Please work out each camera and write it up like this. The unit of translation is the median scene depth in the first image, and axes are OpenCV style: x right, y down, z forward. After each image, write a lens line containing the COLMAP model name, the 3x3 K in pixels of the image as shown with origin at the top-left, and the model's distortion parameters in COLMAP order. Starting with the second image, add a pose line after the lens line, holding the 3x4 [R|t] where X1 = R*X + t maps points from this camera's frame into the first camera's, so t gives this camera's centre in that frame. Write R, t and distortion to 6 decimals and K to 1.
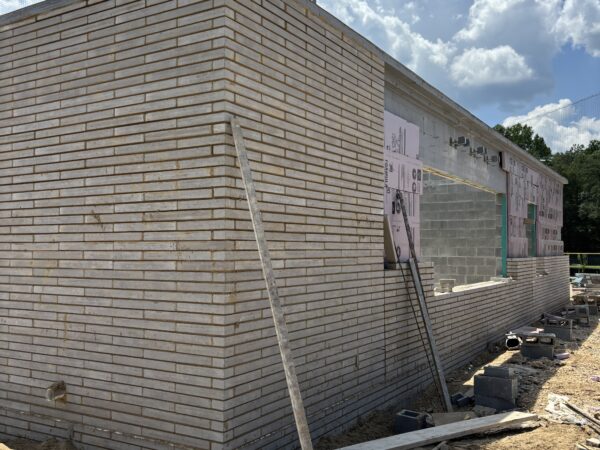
lens RADIAL K [[602.4, 0, 300.5], [0, 602.4, 223.7], [0, 0, 1]] dist [0.027905, 0.000000]
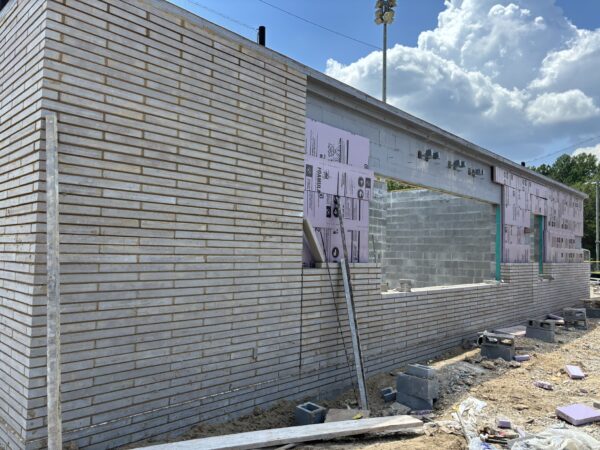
lens RADIAL K [[449.6, 0, 299.8], [0, 449.6, 228.1], [0, 0, 1]] dist [0.020739, -0.001997]
pose [[0.975982, 0.007314, -0.217727, 0.230090], [-0.010457, 0.999857, -0.013287, 0.011867], [0.217599, 0.015245, 0.975919, 0.163604]]
